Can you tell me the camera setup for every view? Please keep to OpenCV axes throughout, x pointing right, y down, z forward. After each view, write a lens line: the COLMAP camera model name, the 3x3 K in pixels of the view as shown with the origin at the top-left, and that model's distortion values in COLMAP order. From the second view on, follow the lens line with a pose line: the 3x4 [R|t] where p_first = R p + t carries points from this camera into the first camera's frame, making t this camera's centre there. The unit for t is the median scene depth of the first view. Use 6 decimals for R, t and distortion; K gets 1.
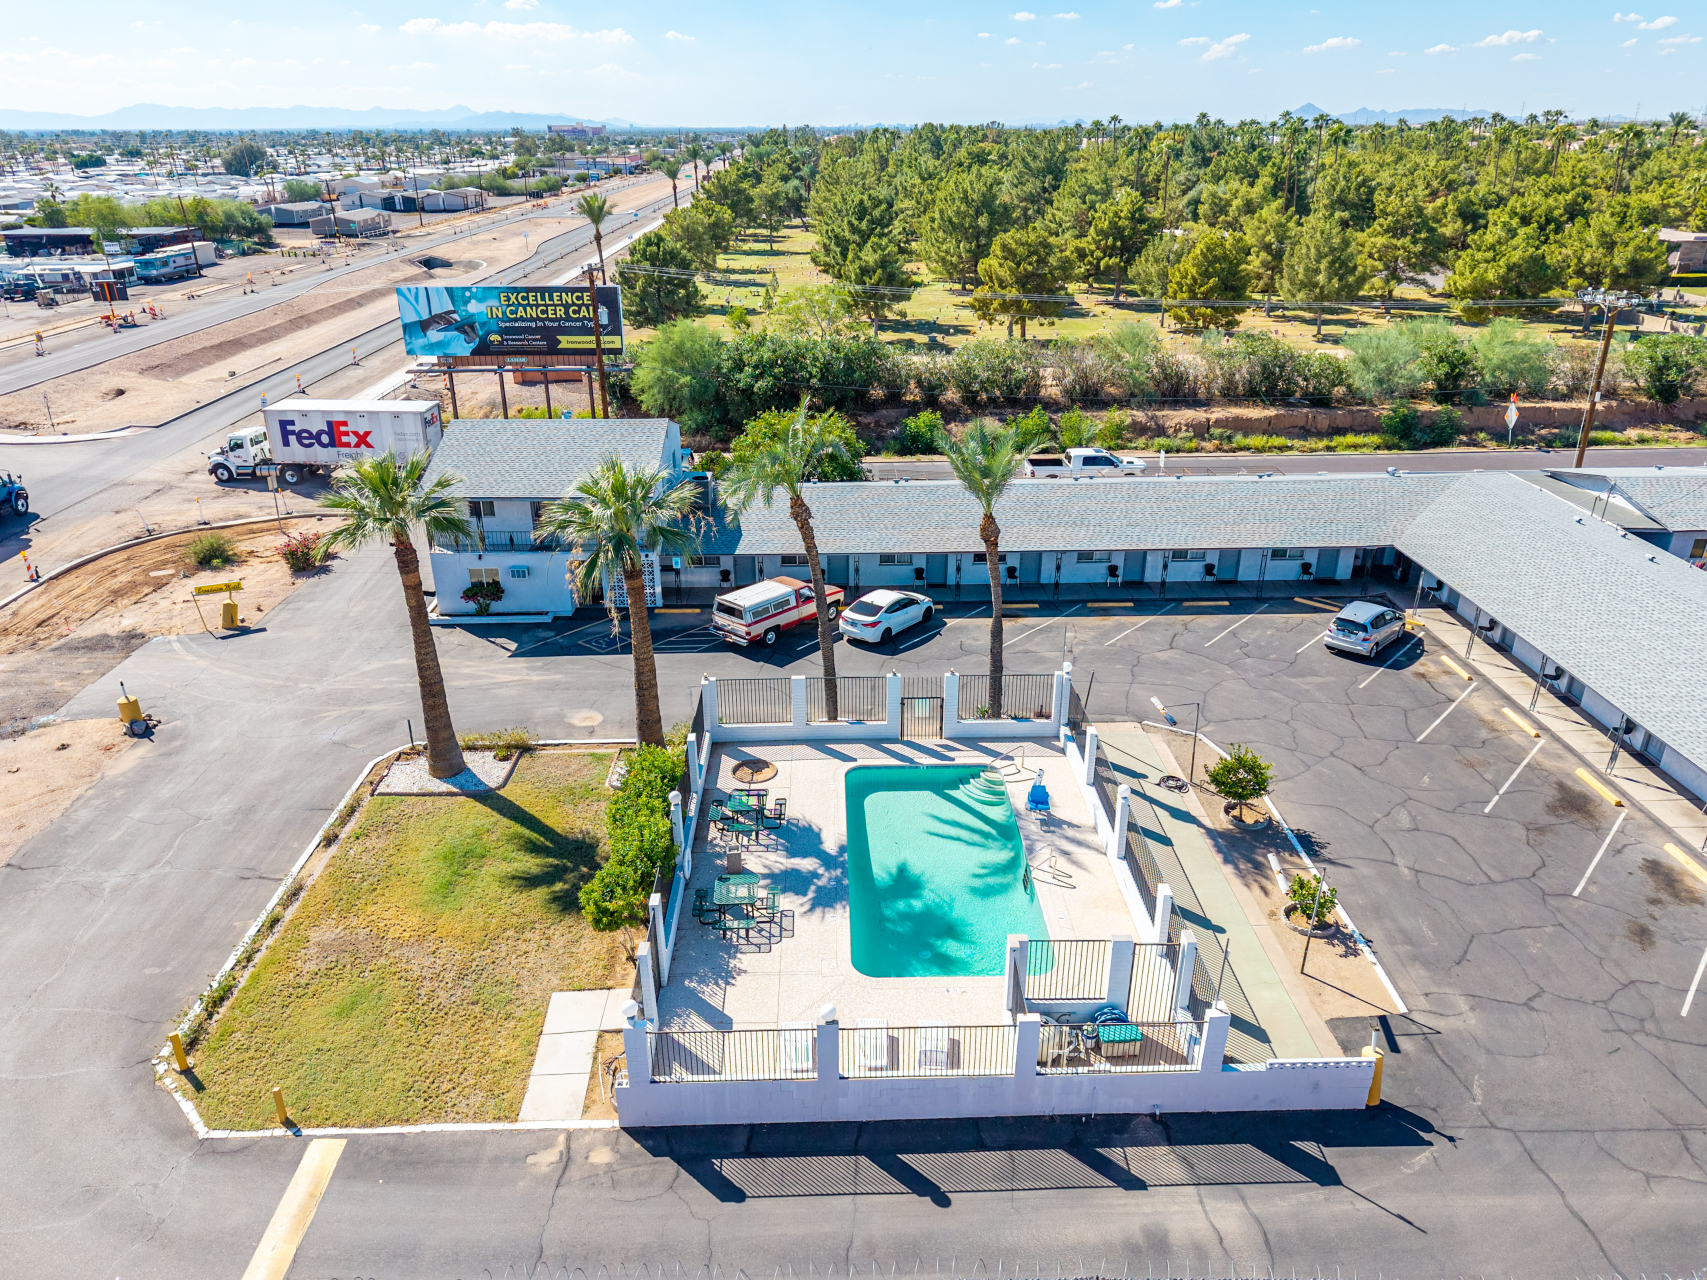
lens RADIAL K [[1163.1, 0, 843.8], [0, 1163.1, 635.7], [0, 0, 1]] dist [0.038147, -0.044485]
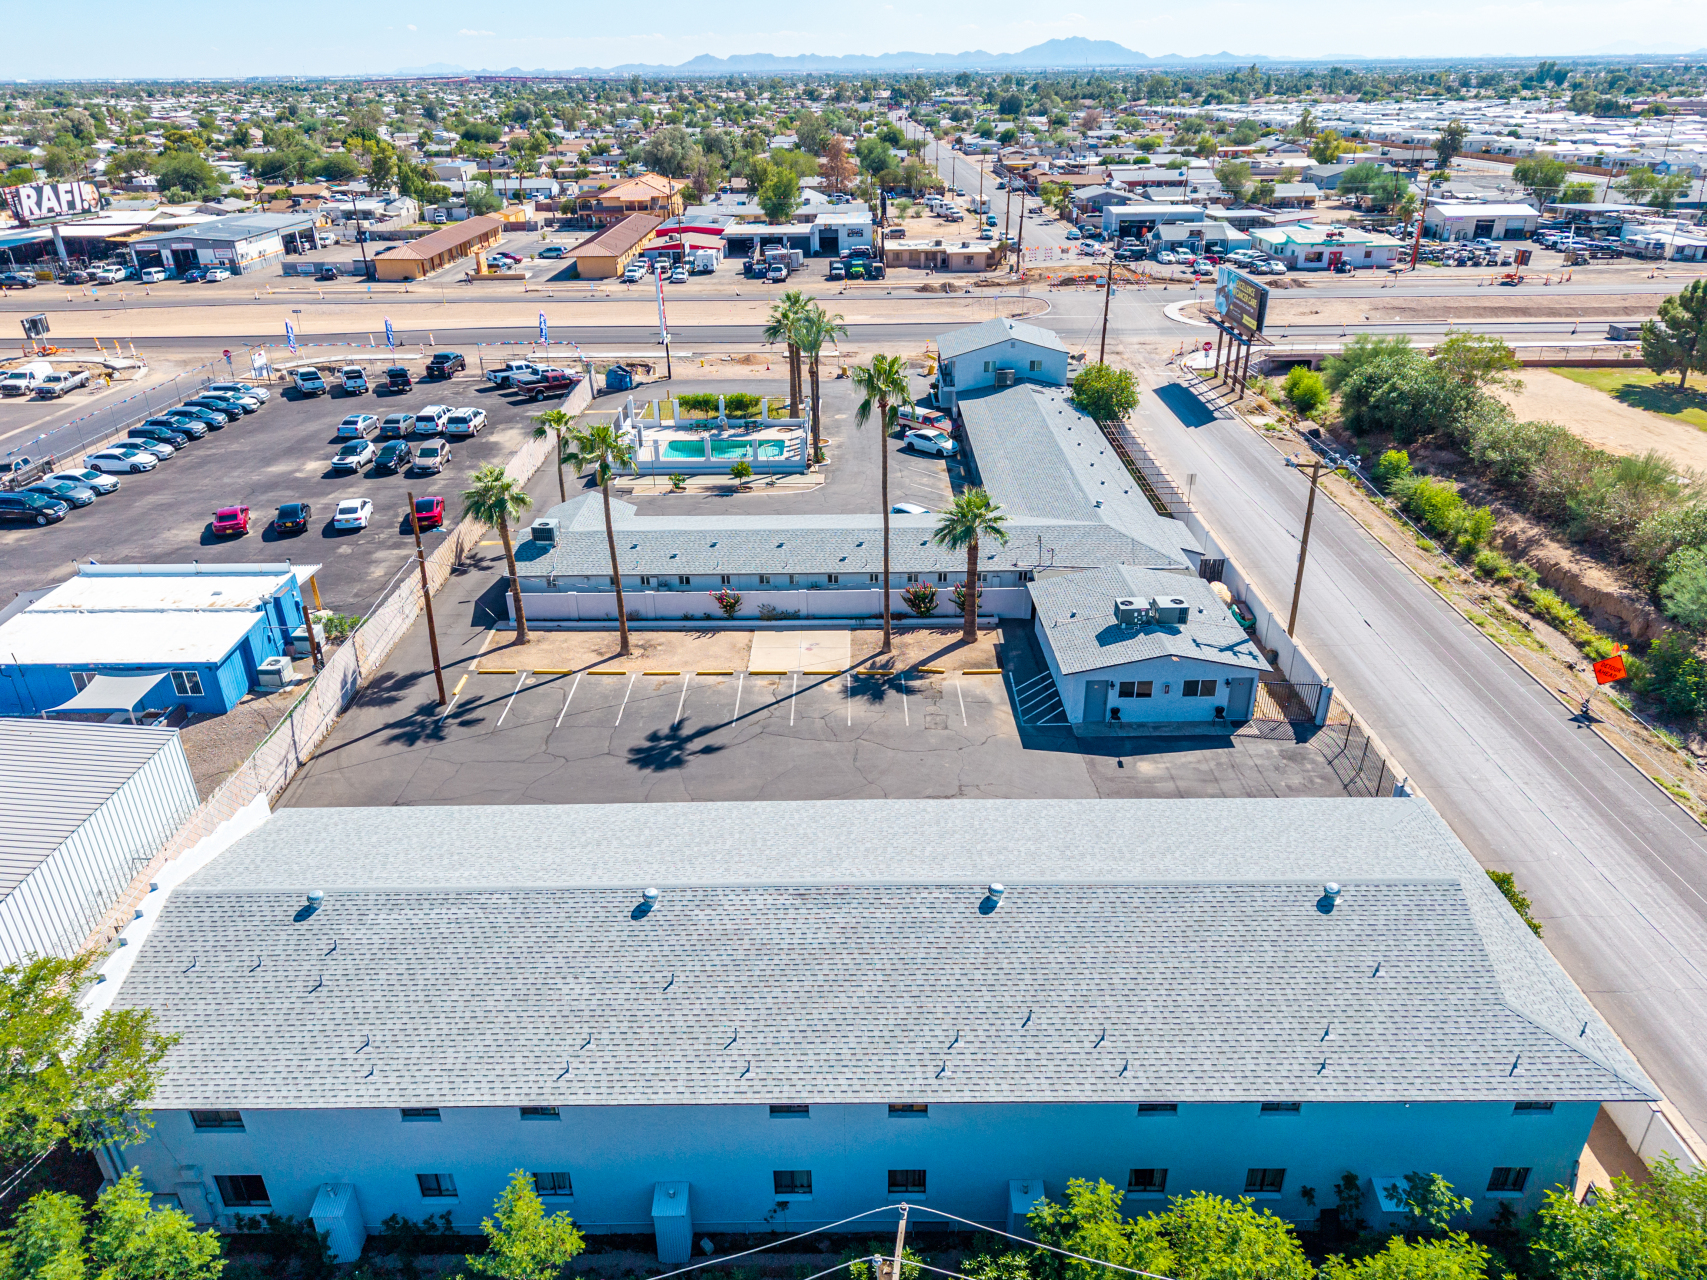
lens RADIAL K [[1151.4, 0, 842.9], [0, 1151.4, 636.6], [0, 0, 1]] dist [0.020493, -0.016651]
pose [[-0.027079, 0.445154, -0.895045, 2.133750], [-0.387006, 0.820881, 0.419977, -0.562946], [0.921680, 0.357760, 0.150048, 0.737129]]
